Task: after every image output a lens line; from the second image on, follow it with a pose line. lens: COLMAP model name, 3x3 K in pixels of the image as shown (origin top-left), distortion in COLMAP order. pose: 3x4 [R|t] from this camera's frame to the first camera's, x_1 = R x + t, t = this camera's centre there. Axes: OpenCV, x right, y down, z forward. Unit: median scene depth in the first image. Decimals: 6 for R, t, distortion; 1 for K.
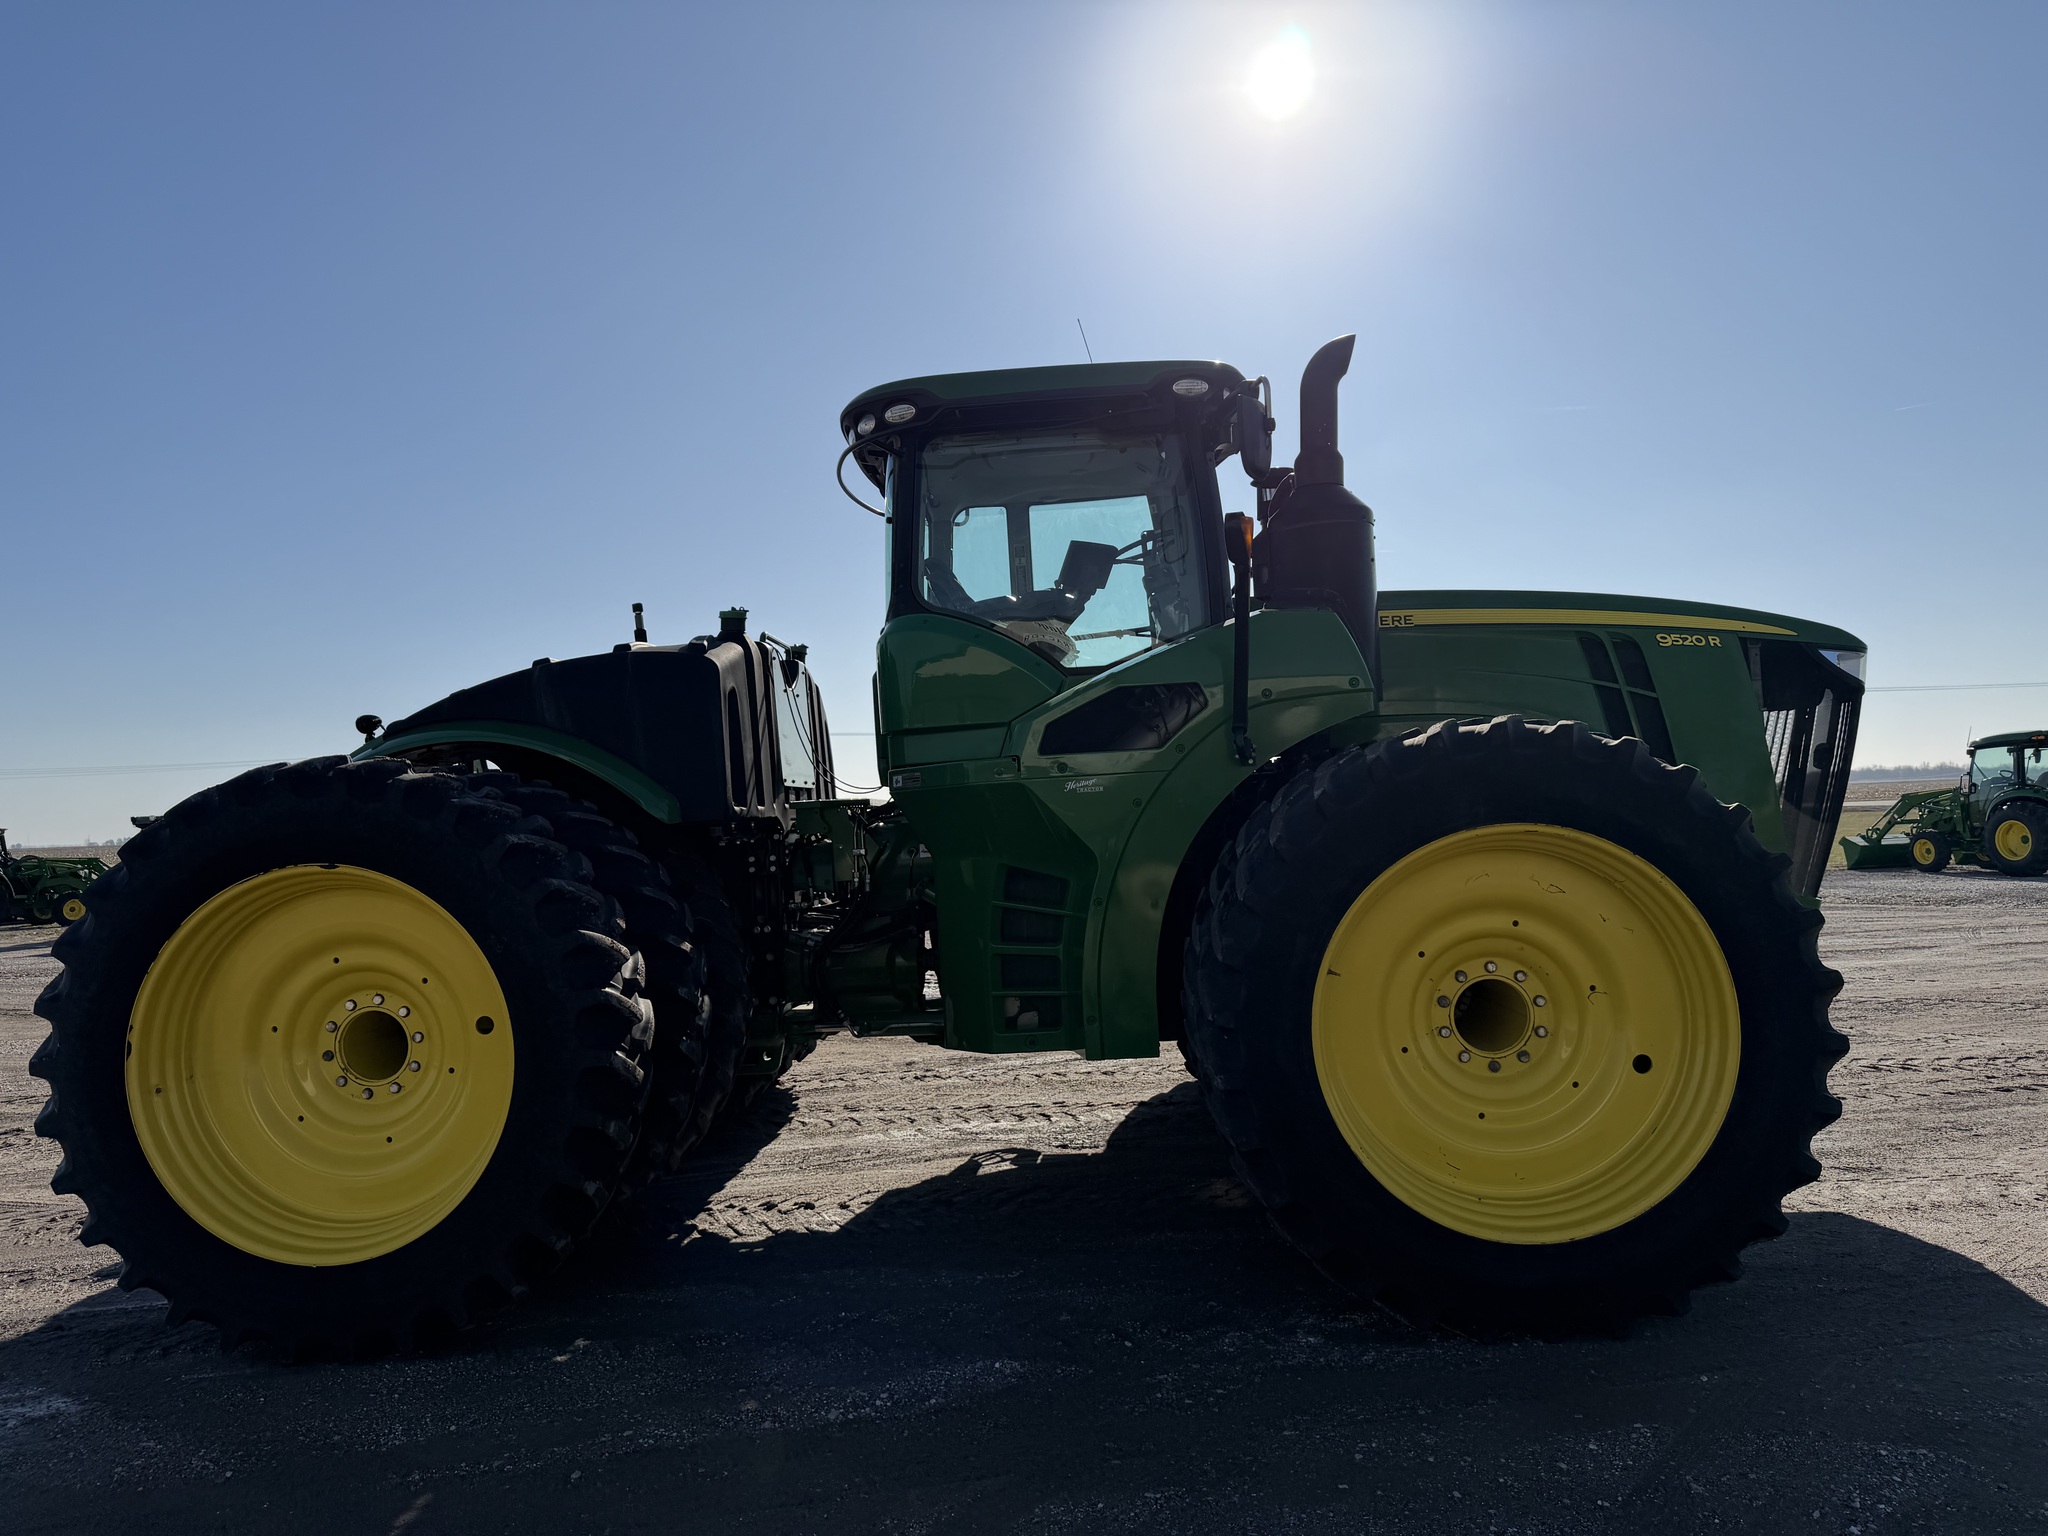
lens RADIAL K [[1509.1, 0, 1026.0], [0, 1509.1, 766.7], [0, 0, 1]] dist [0.008685, 0.001167]
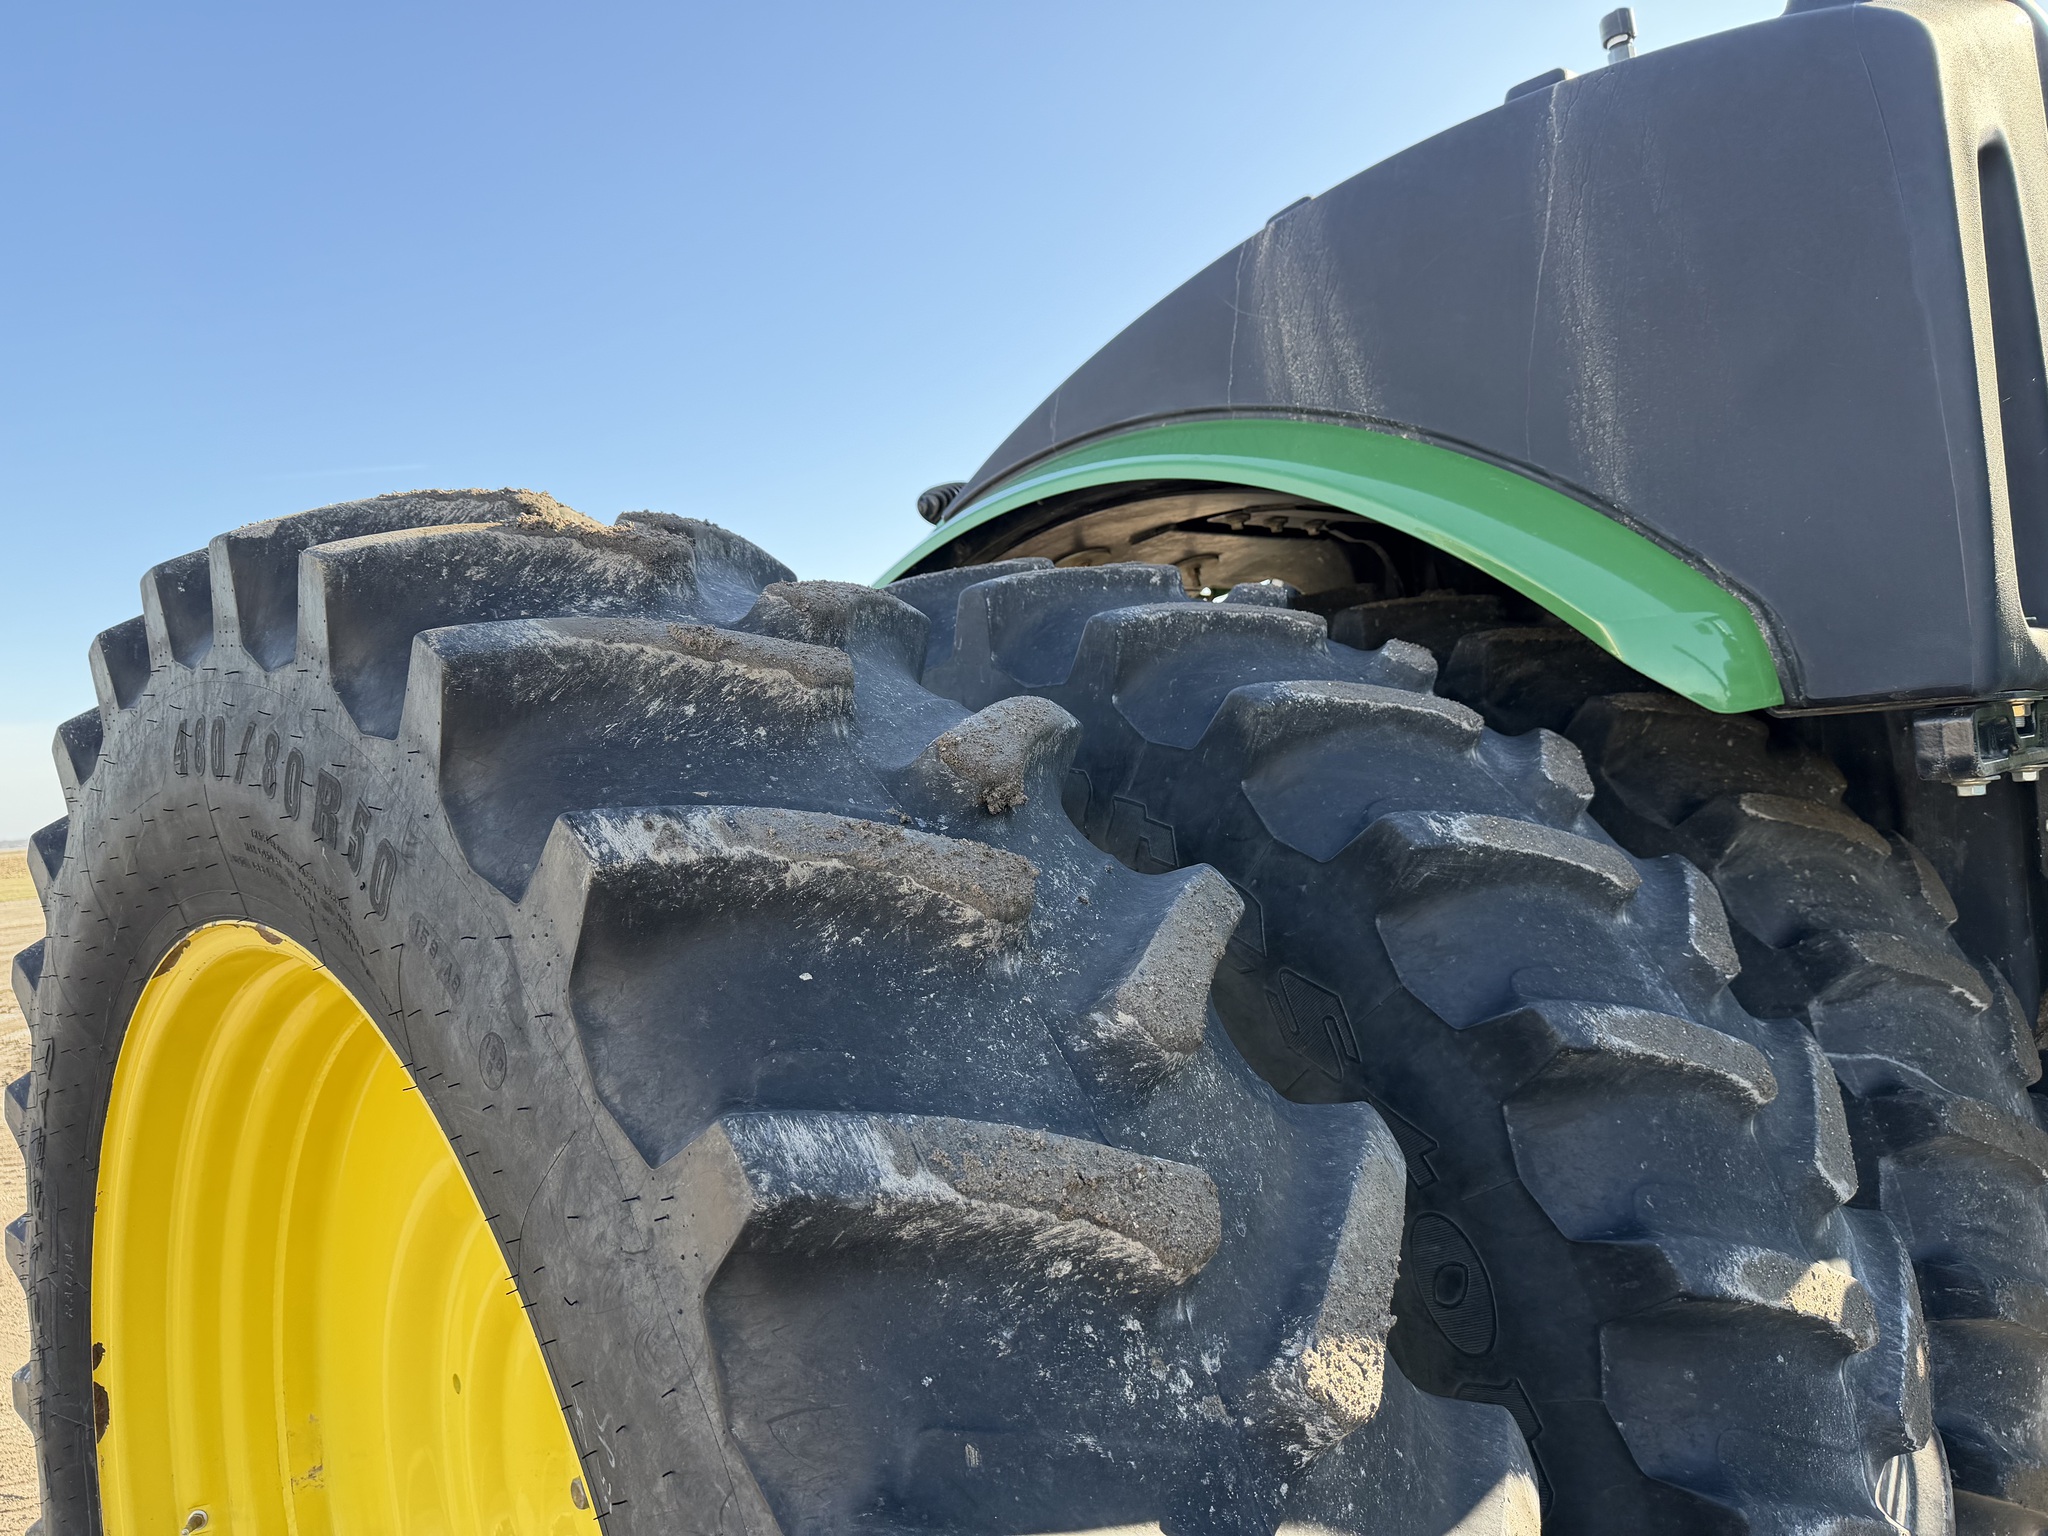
lens RADIAL K [[1509.1, 0, 1031.0], [0, 1509.1, 767.7], [0, 0, 1]] dist [0.008685, 0.001167]
pose [[0.759859, -0.013135, -0.649956, -0.167854], [0.057286, 0.997259, 0.046818, 0.029204], [0.647559, -0.072809, 0.758529, 0.760128]]
